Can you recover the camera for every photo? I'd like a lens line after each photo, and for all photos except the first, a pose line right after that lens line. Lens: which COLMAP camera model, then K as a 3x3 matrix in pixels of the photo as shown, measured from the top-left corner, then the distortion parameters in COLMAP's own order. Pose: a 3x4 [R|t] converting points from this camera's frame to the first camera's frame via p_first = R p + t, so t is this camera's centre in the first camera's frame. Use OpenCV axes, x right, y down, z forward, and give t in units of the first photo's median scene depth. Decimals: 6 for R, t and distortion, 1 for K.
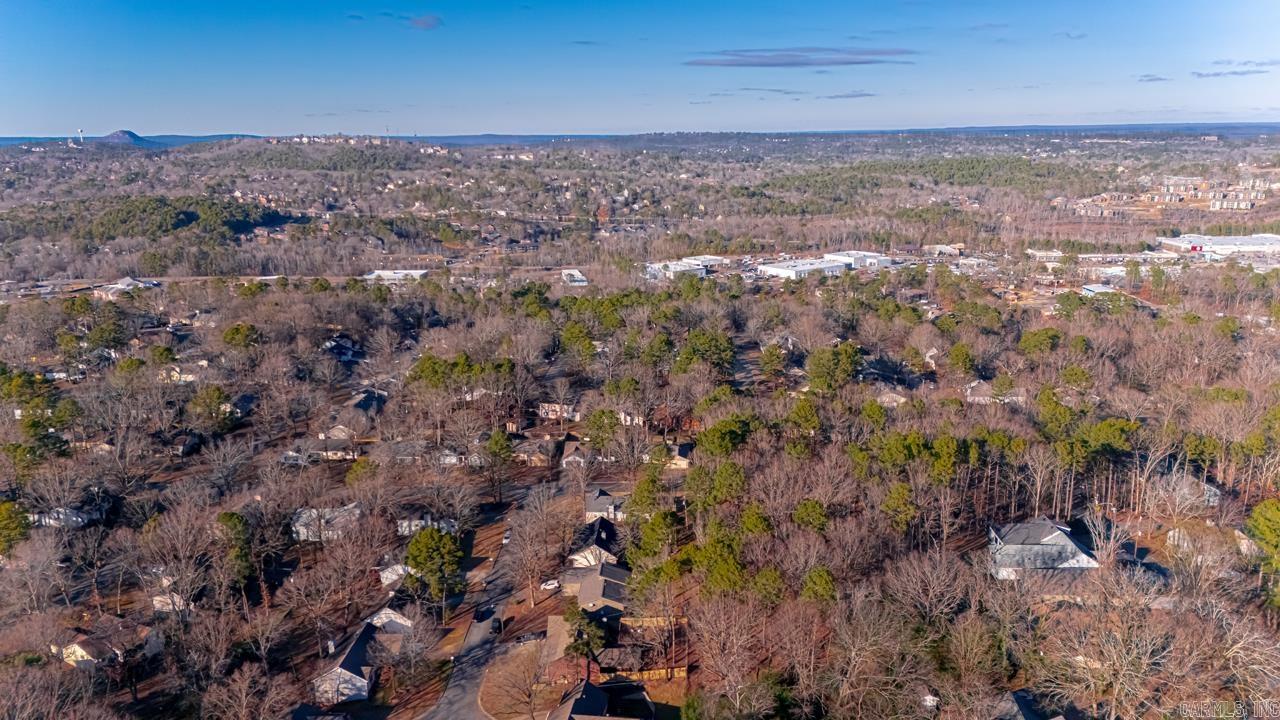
lens RADIAL K [[929.8, 0, 643.1], [0, 929.8, 349.3], [0, 0, 1]] dist [0.080120, -0.079827]
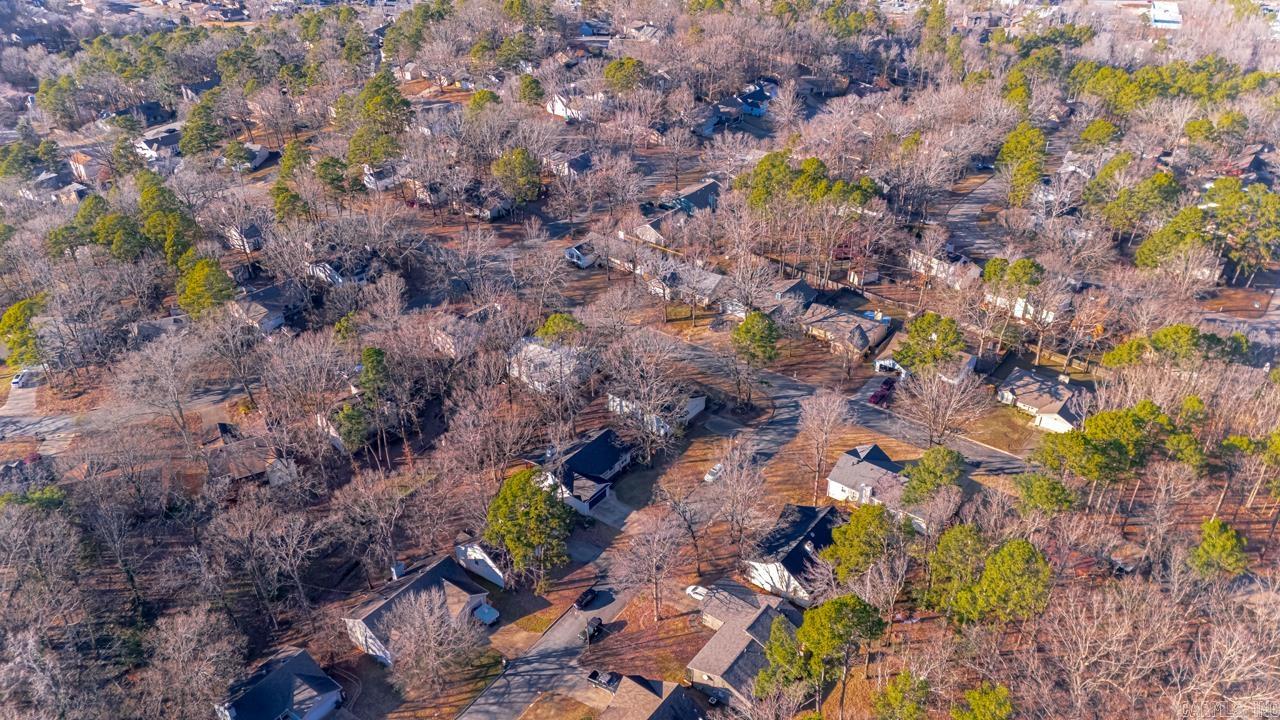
lens RADIAL K [[925.0, 0, 643.2], [0, 925.0, 354.8], [0, 0, 1]] dist [0.094614, -0.103749]
pose [[0.818020, 0.305275, -0.487494, 0.027138], [-0.137944, 0.926922, 0.348980, -0.025832], [0.558404, -0.218225, 0.800352, 0.093307]]
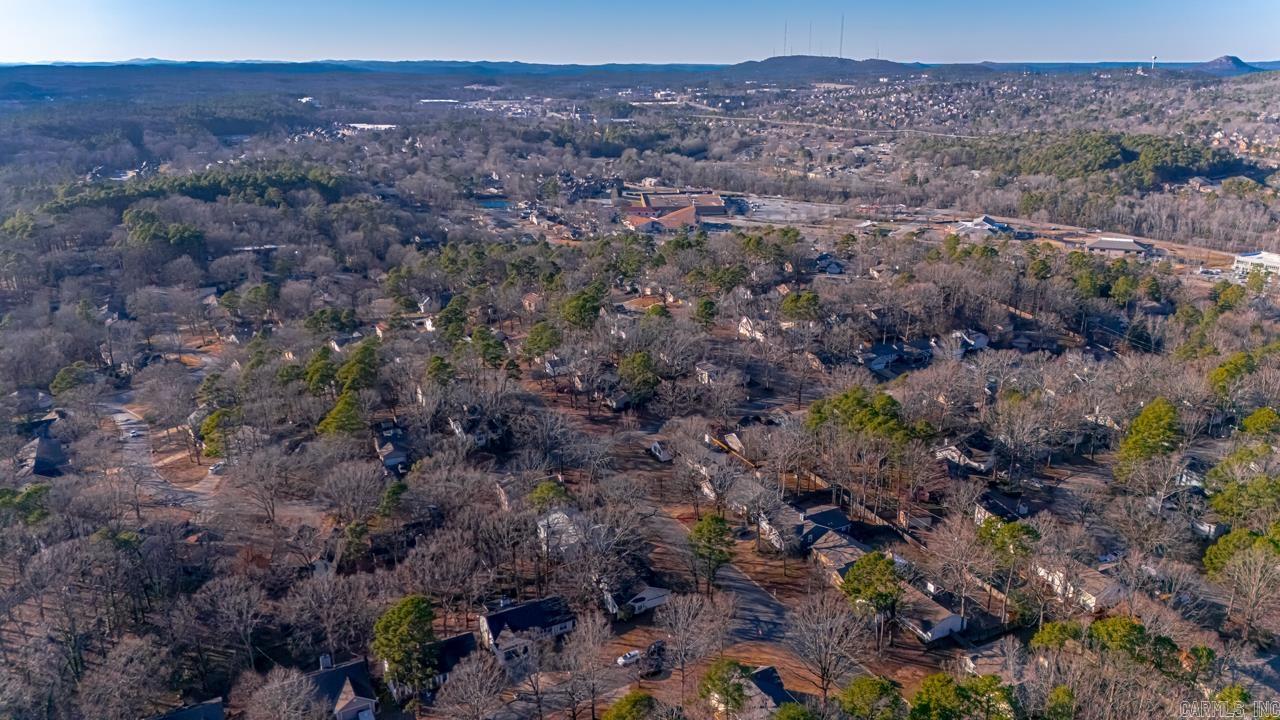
lens RADIAL K [[925.0, 0, 643.2], [0, 925.0, 354.8], [0, 0, 1]] dist [0.094614, -0.103749]
pose [[0.509951, 0.266738, -0.817802, 0.086954], [-0.200952, 0.961343, 0.188249, -0.036895], [0.836402, 0.068341, 0.543840, 0.129149]]
